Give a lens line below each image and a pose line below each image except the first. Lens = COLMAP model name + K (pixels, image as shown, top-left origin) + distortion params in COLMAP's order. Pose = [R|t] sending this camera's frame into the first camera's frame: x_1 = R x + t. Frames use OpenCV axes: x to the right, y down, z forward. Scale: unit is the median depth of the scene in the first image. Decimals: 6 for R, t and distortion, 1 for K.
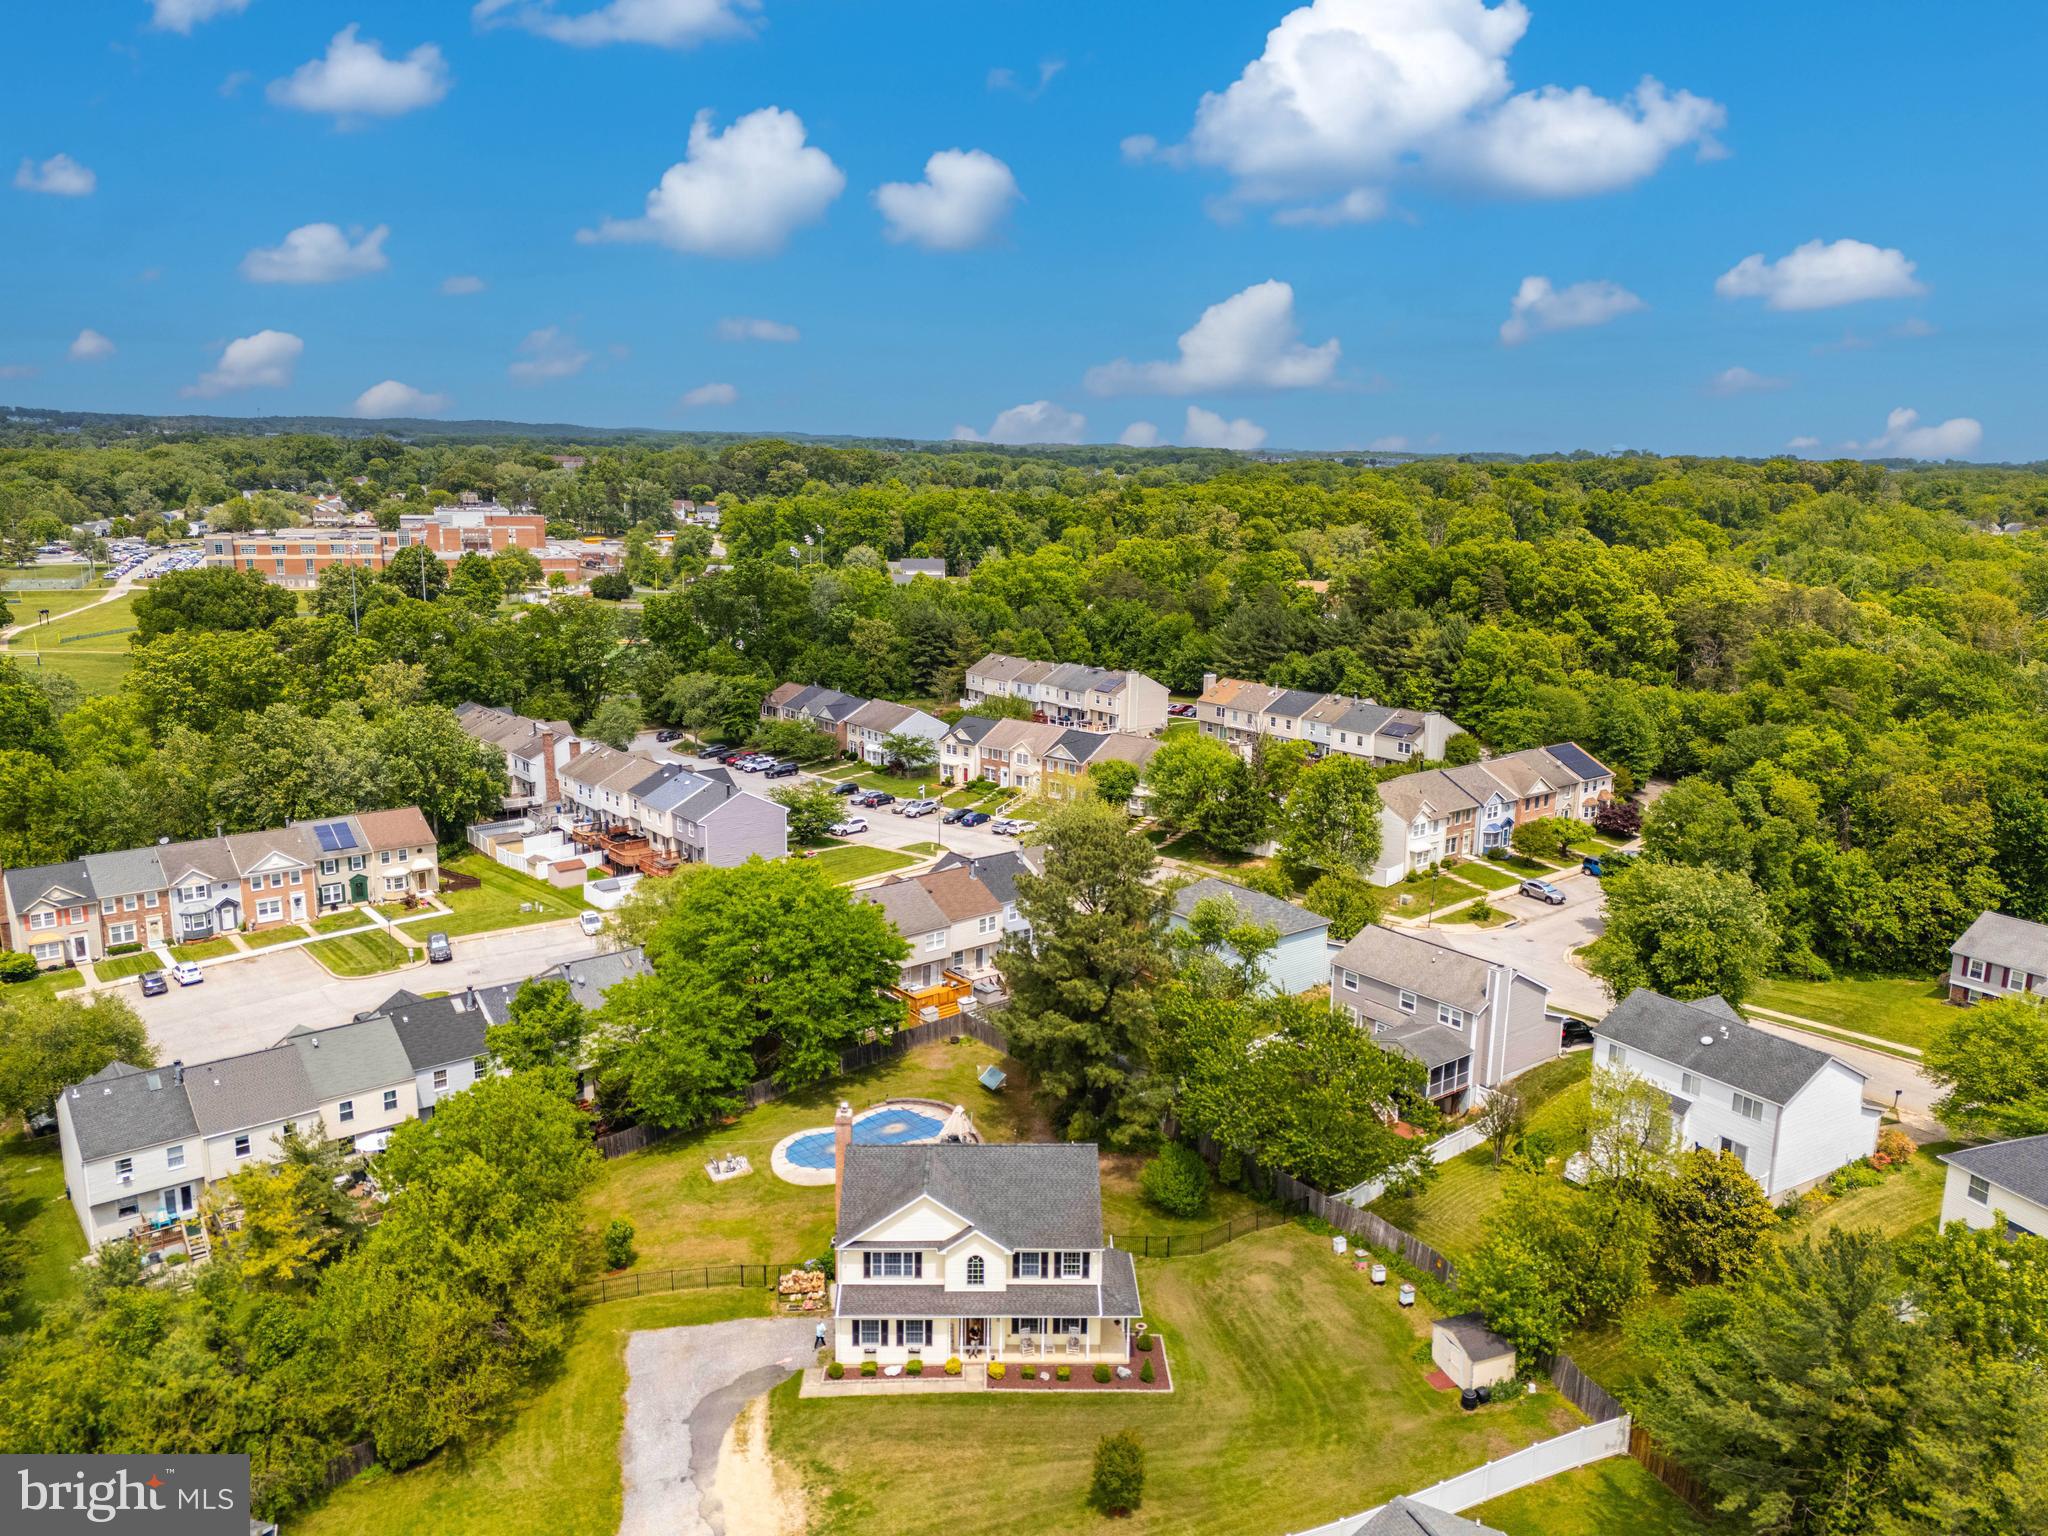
lens RADIAL K [[1509.0, 0, 1024.0], [0, 1509.0, 768.0], [0, 0, 1]] dist [0.067566, -0.047737]
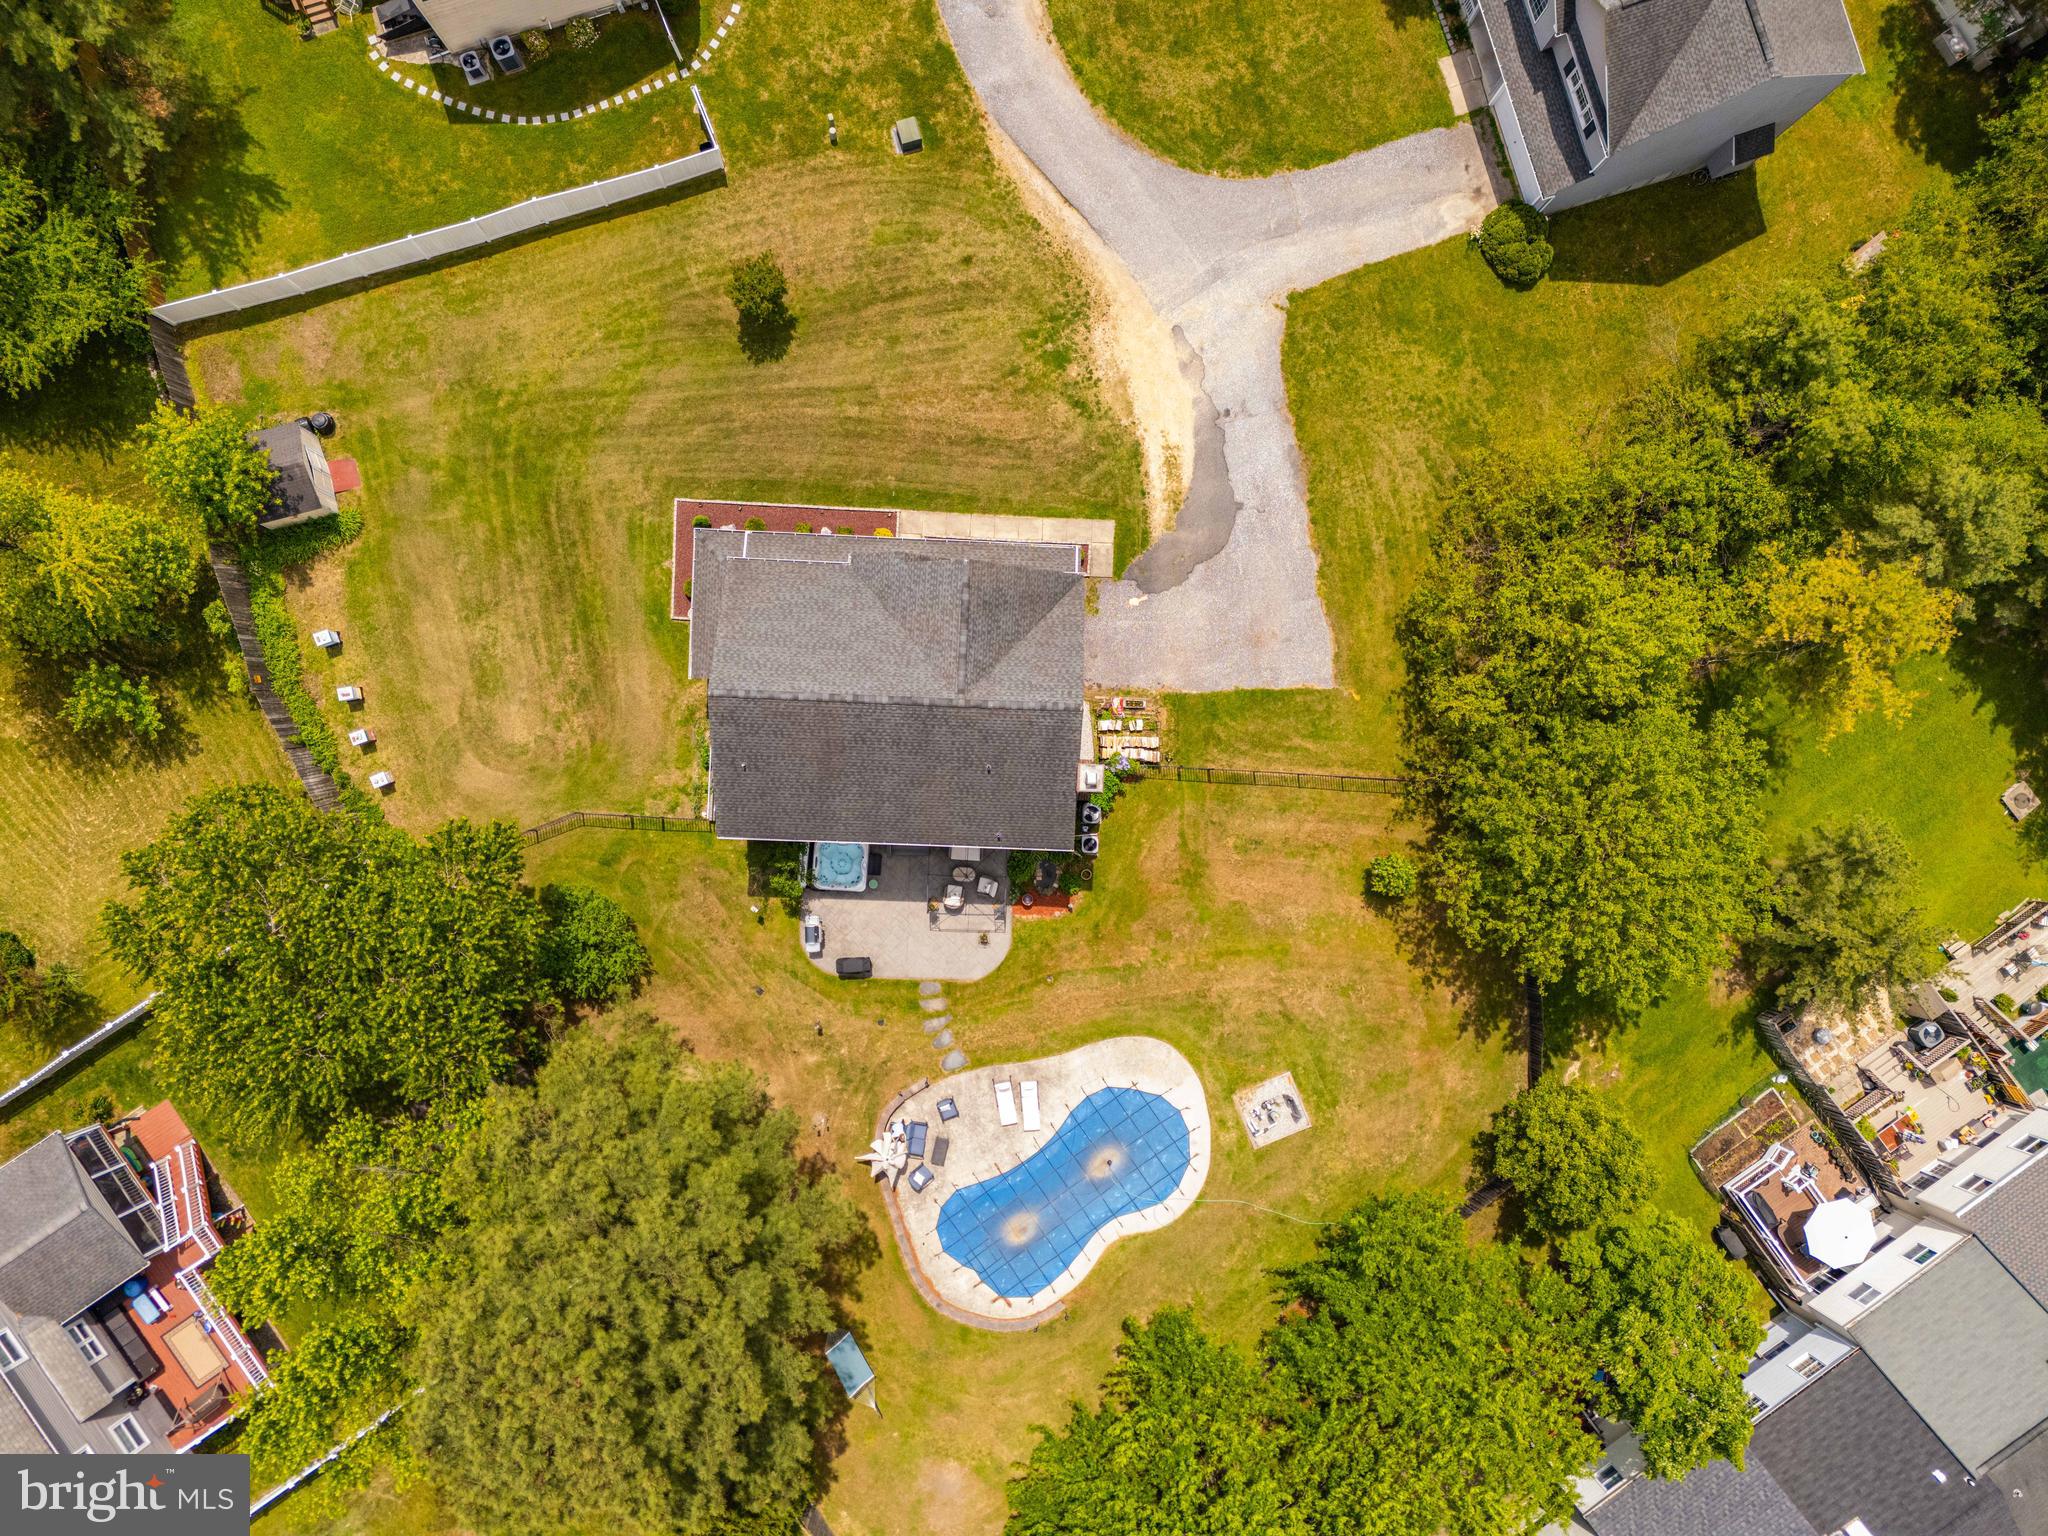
lens RADIAL K [[1507.5, 0, 1020.9], [0, 1507.5, 765.3], [0, 0, 1]] dist [0.095672, -0.086116]
pose [[-0.997571, -0.061911, -0.031928, -0.057951], [-0.019415, -0.193068, 0.980993, -0.344332], [-0.066898, 0.979230, 0.191397, 0.745741]]
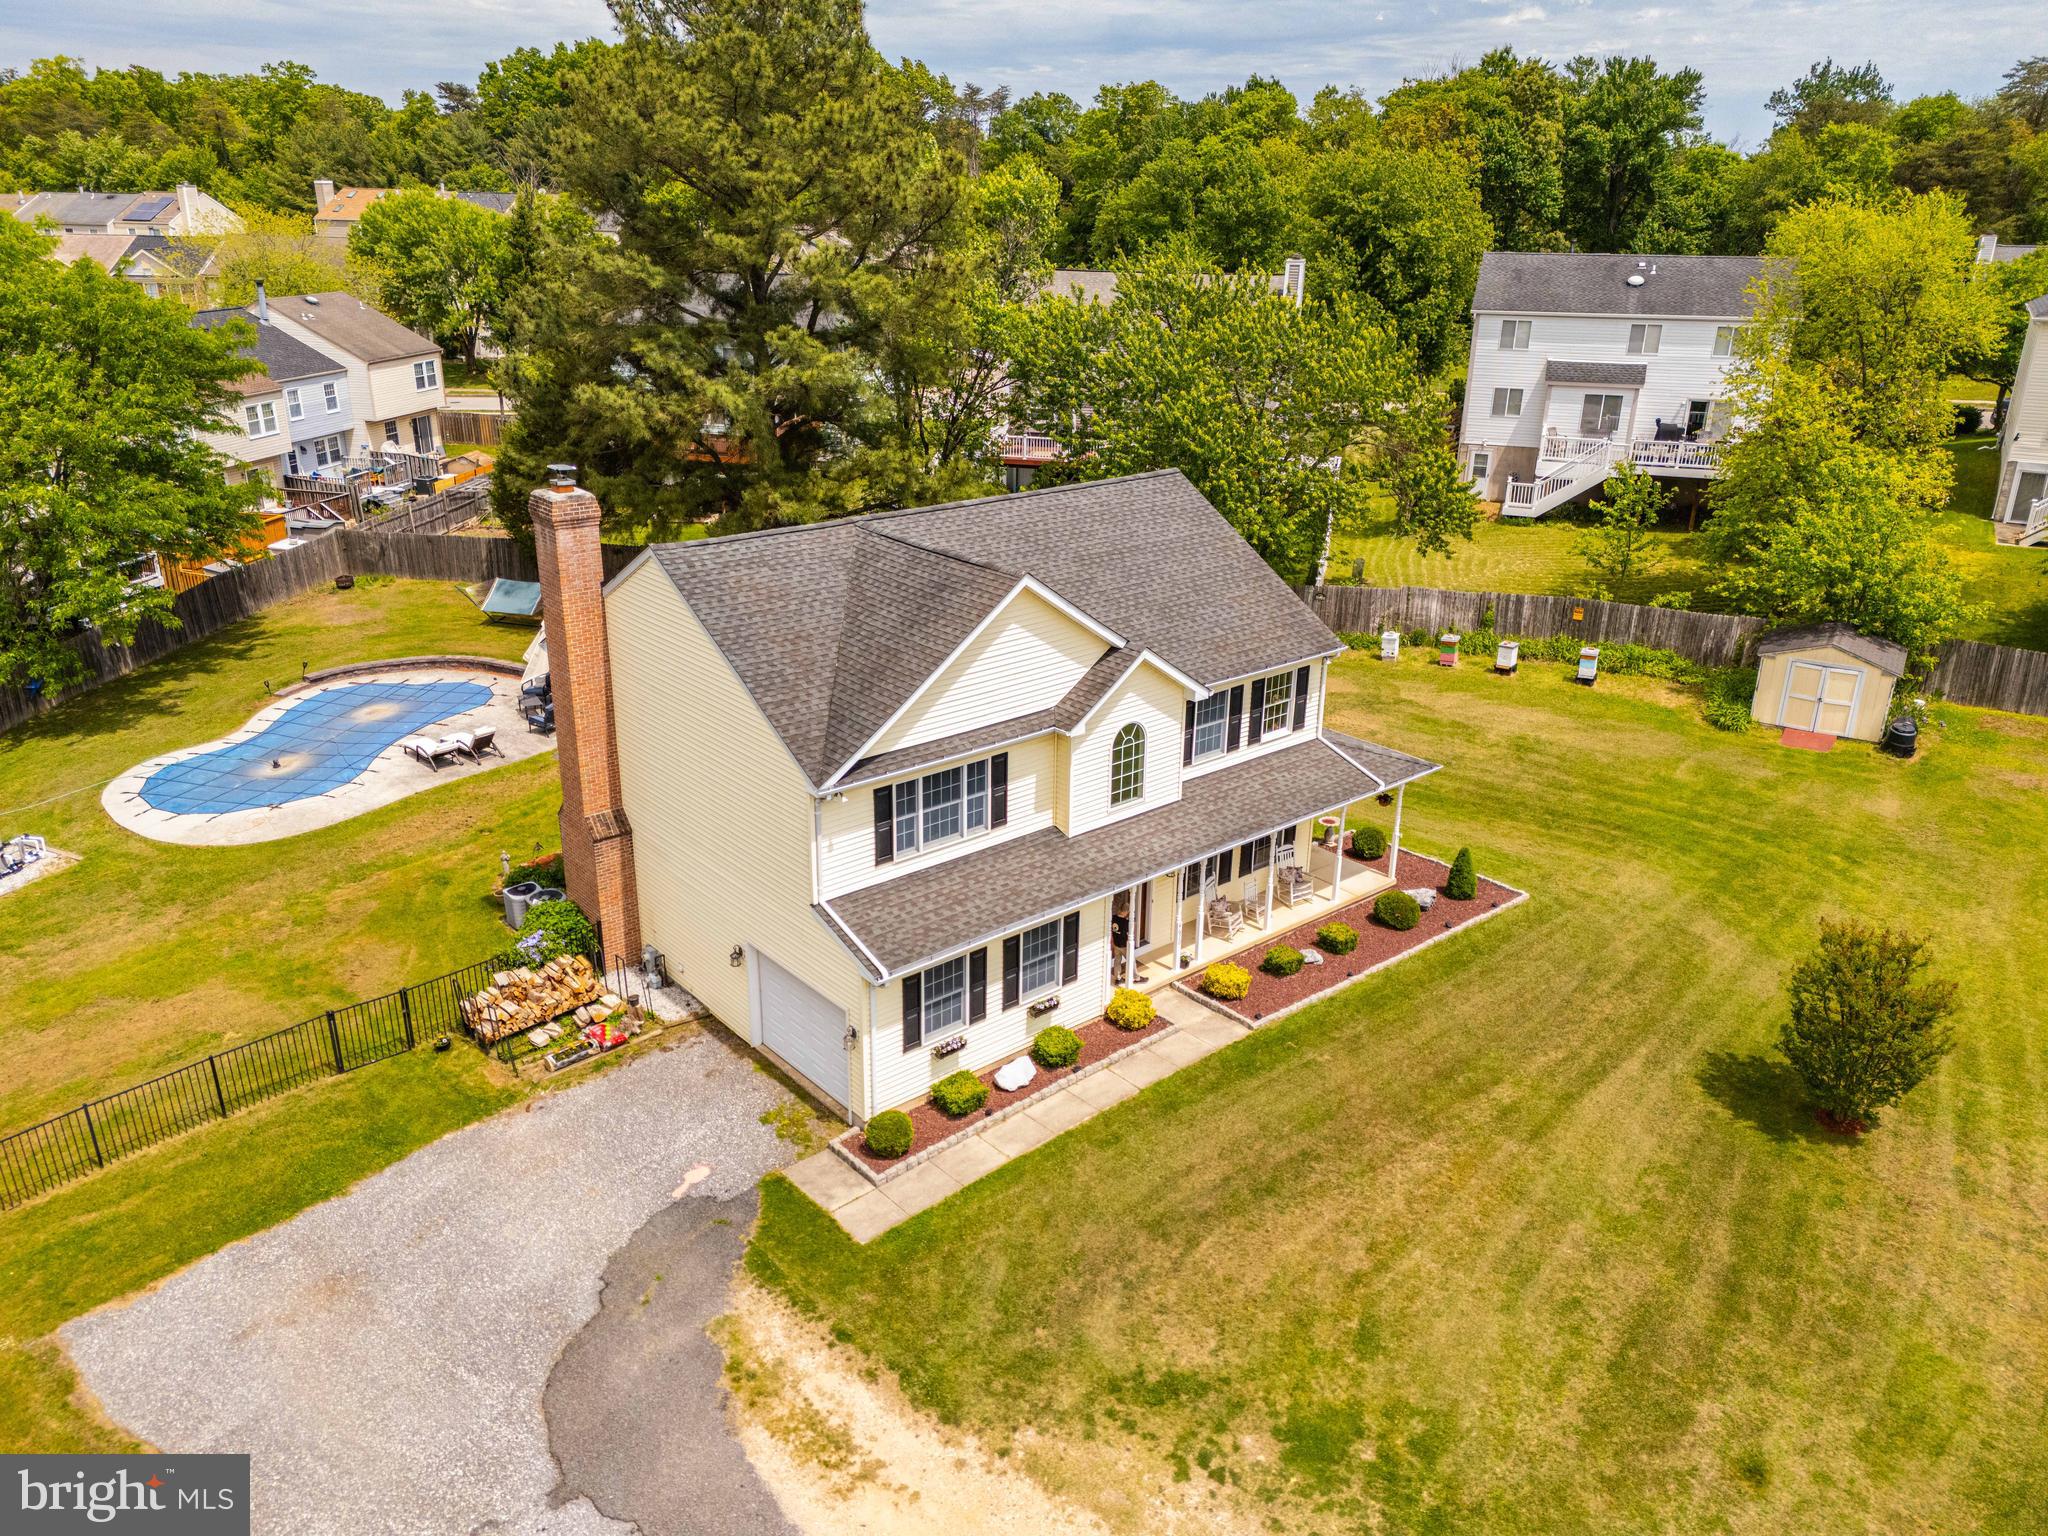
lens RADIAL K [[1511.1, 0, 1023.4], [0, 1511.1, 742.2], [0, 0, 1]] dist [0.081536, -0.070152]
pose [[0.775338, -0.223483, 0.590683, -0.217533], [0.130040, 0.971748, 0.196966, 0.194317], [-0.618014, -0.075902, 0.782495, 0.566083]]
